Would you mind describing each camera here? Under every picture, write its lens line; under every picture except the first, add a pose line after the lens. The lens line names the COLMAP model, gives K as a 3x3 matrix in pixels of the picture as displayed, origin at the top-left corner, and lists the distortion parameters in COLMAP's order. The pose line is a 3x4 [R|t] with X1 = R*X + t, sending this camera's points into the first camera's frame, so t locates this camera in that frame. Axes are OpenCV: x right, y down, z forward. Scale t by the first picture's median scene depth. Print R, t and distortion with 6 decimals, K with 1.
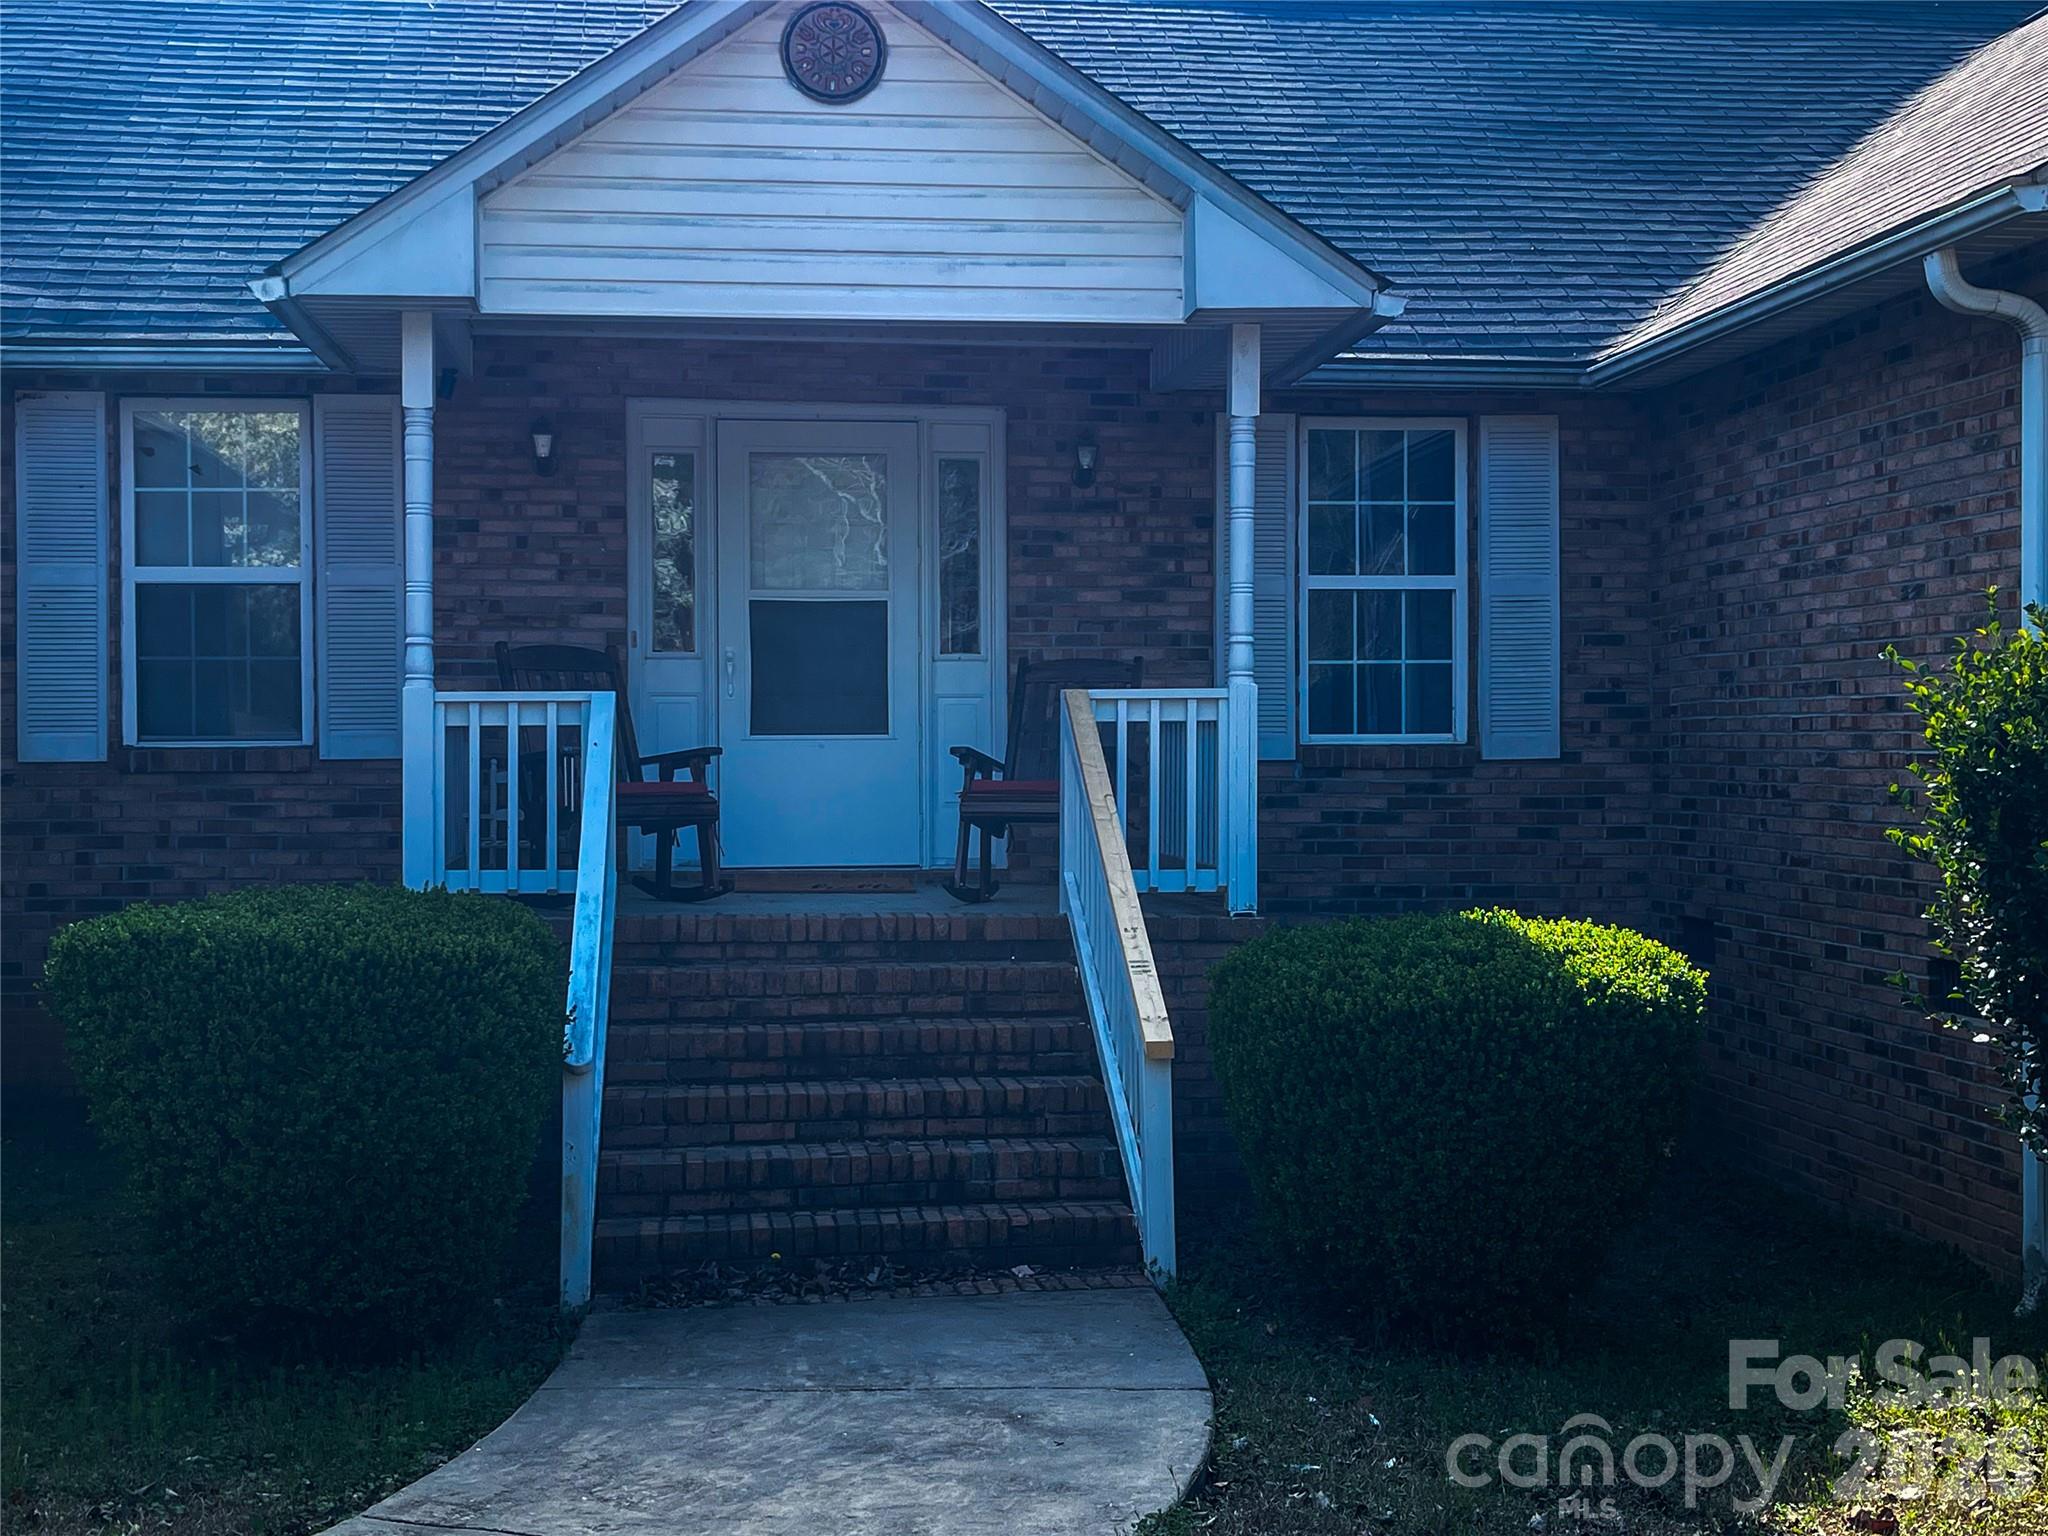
lens RADIAL K [[2427.8, 0, 1024.0], [0, 2427.8, 768.0], [0, 0, 1]] dist [0.018548, 0.009205]
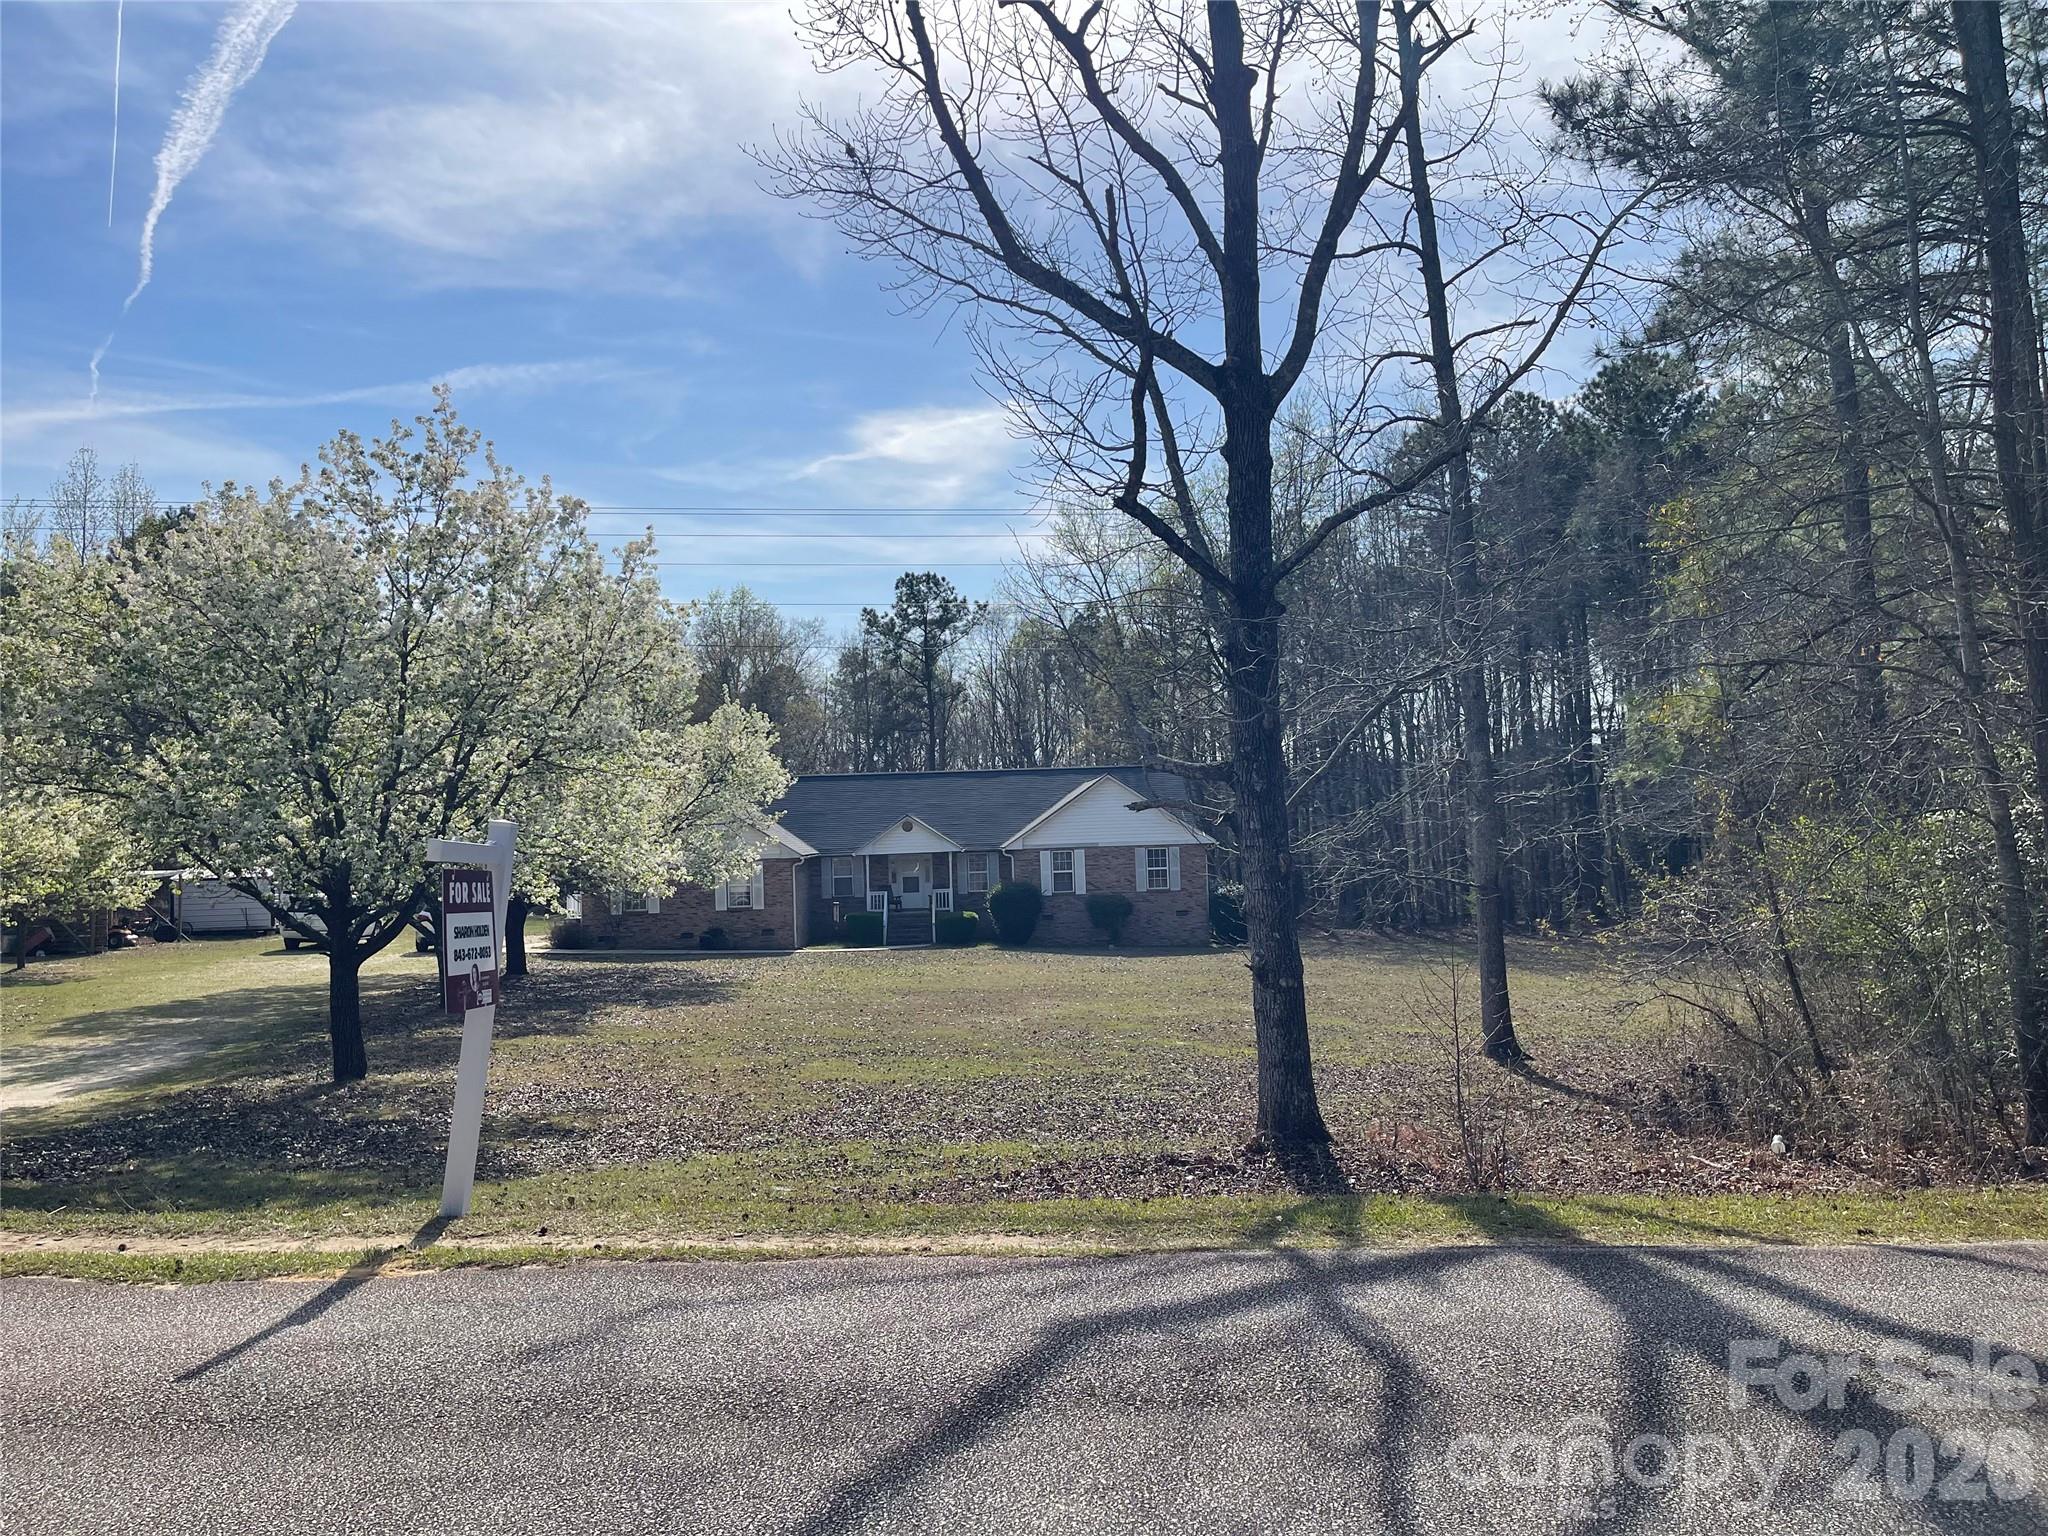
lens RADIAL K [[1559.1, 0, 1024.0], [0, 1559.1, 768.0], [0, 0, 1]] dist [0.001270, -0.007854]
pose [[0.993924, -0.035667, -0.104129, 1.052970], [0.031922, 0.998790, -0.037411, -0.273487], [0.105337, 0.033859, 0.993860, -5.218202]]
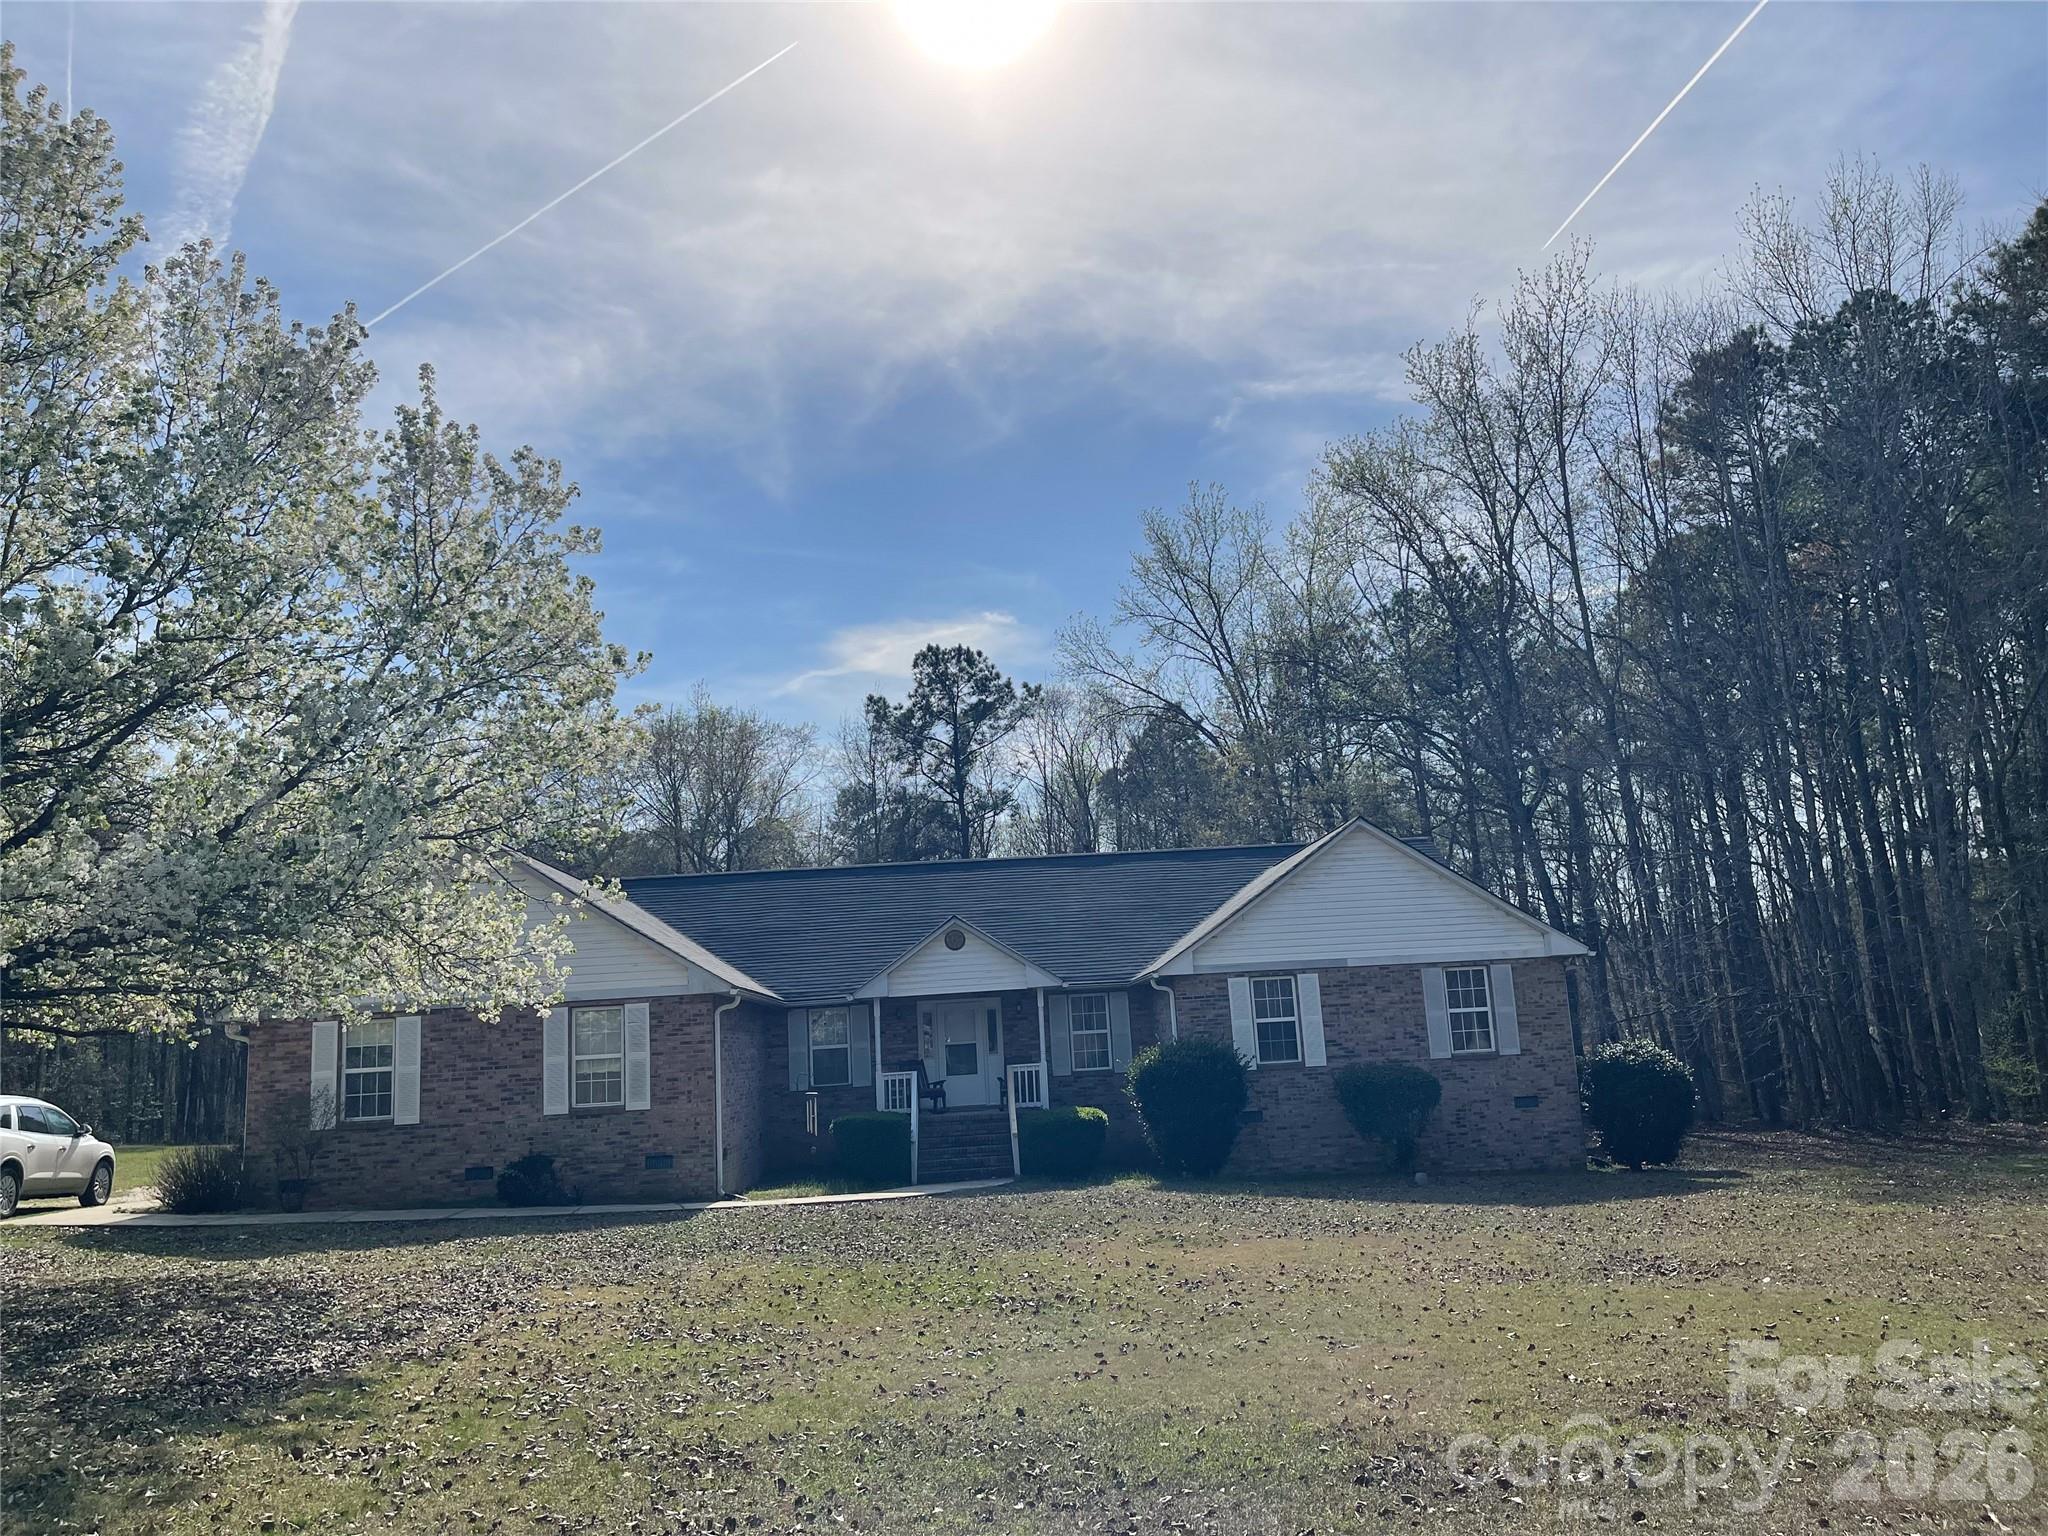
lens RADIAL K [[1489.6, 0, 1024.0], [0, 1489.6, 768.0], [0, 0, 1]] dist [0.025562, -0.000151]
pose [[0.992674, -0.072221, -0.096860, 0.386251], [0.053304, 0.981228, -0.185337, -0.061424], [0.108427, 0.178816, 0.977890, -2.056115]]
